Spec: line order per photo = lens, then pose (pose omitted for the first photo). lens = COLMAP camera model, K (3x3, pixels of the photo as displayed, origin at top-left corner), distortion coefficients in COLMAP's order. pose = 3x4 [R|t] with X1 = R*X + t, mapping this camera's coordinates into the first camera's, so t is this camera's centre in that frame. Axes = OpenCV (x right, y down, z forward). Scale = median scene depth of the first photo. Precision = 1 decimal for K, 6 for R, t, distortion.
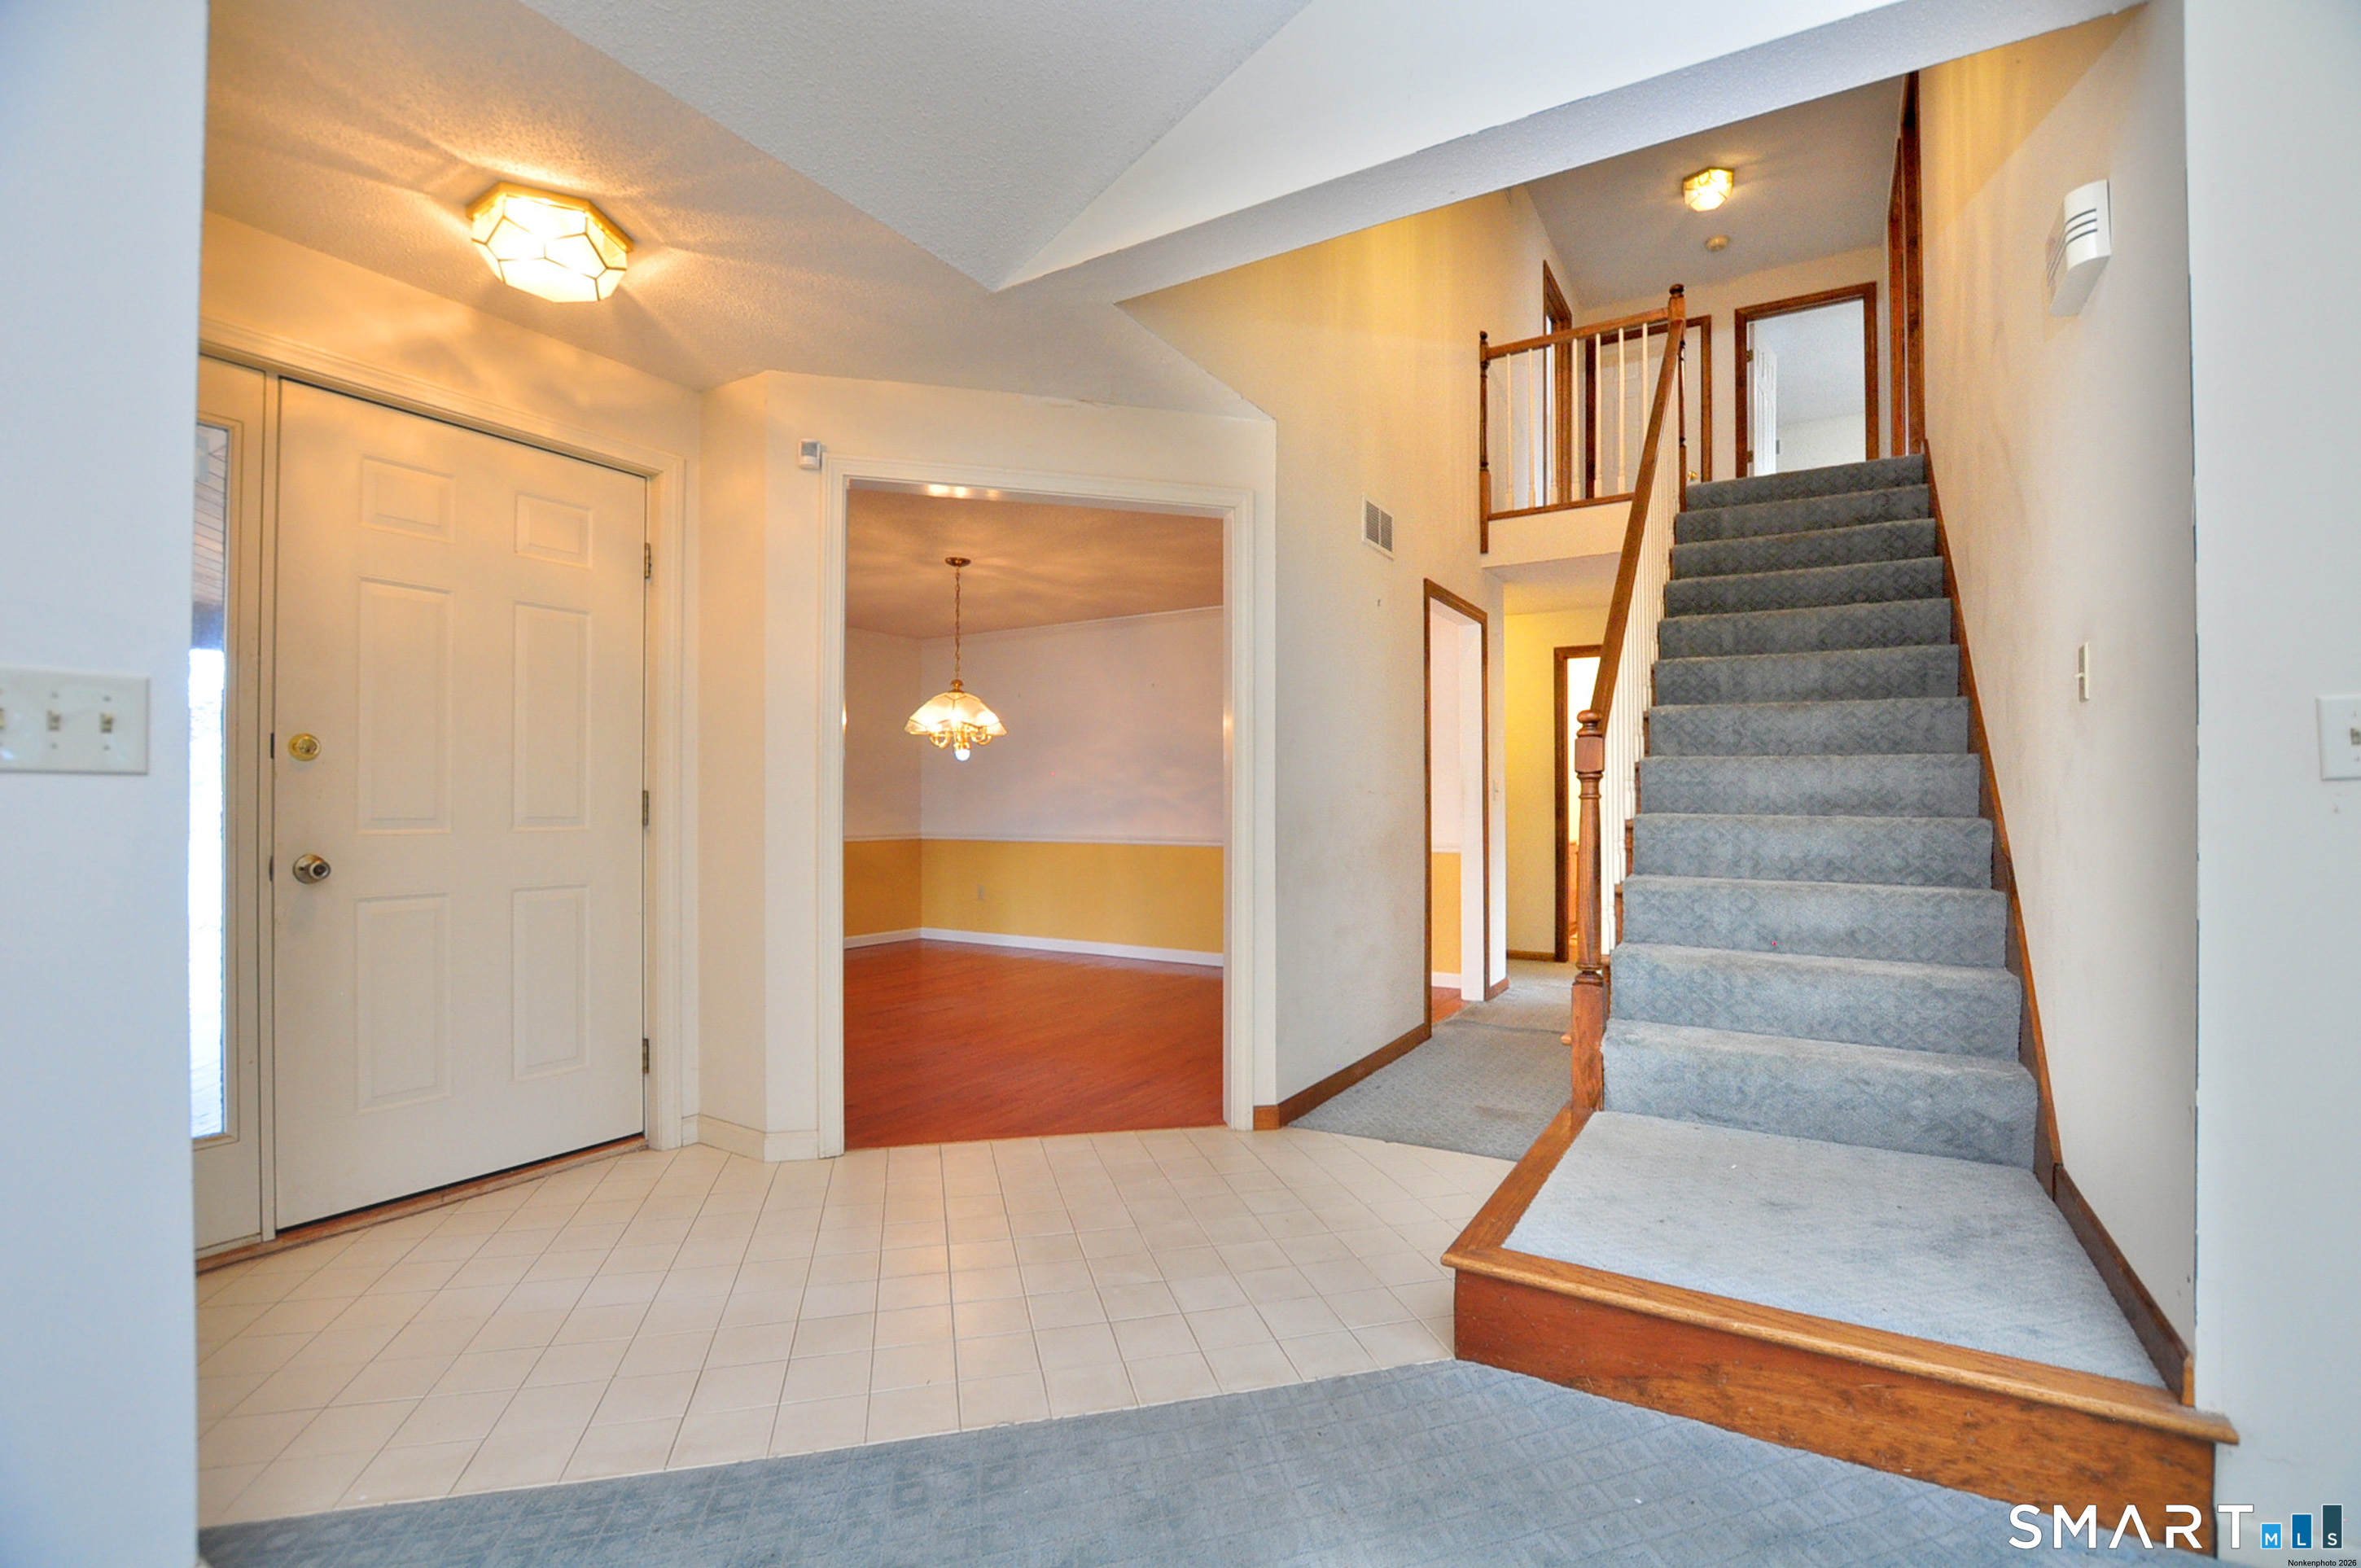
lens RADIAL K [[1048.7, 0, 1228.5], [0, 1048.7, 775.8], [0, 0, 1]] dist [-0.030781, 0.003918]
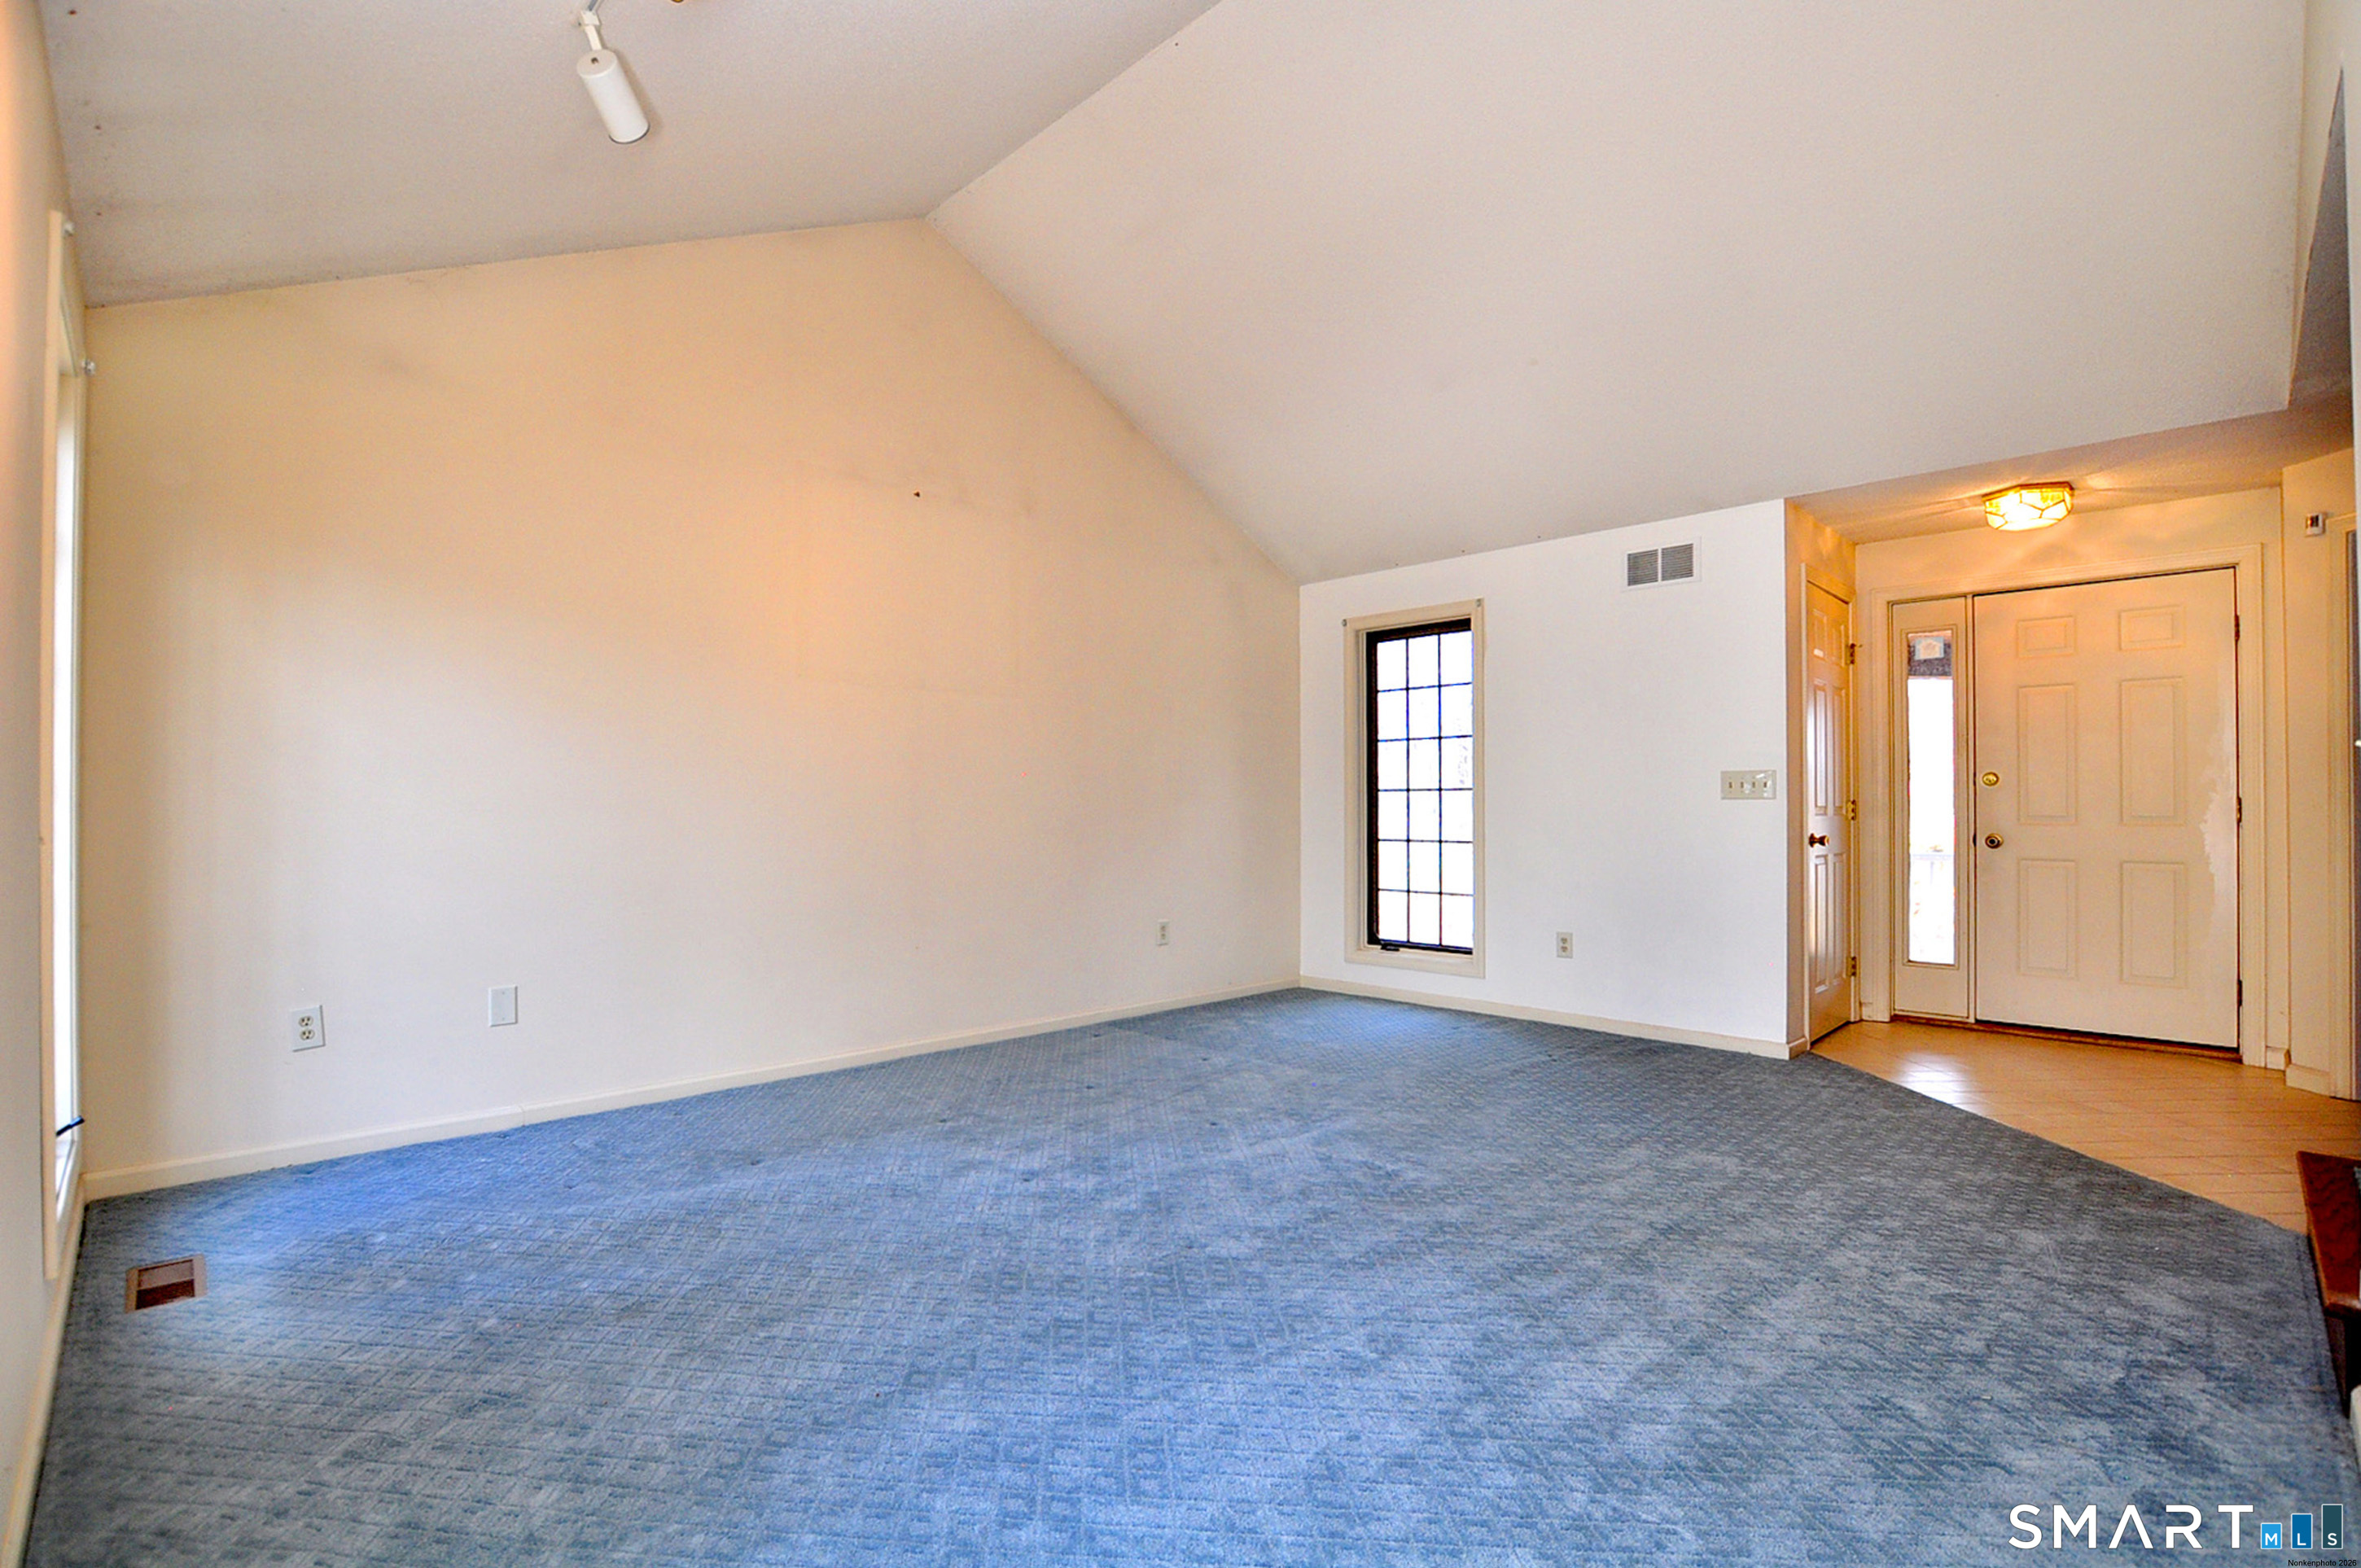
lens RADIAL K [[1048.7, 0, 1147.2], [0, 1048.7, 790.2], [0, 0, 1]] dist [-0.030781, 0.003918]
pose [[-0.274407, -0.015146, -0.961494, 1.073823], [0.025870, 0.999398, -0.023126, -0.001509], [0.961266, -0.031220, -0.273850, -0.017164]]
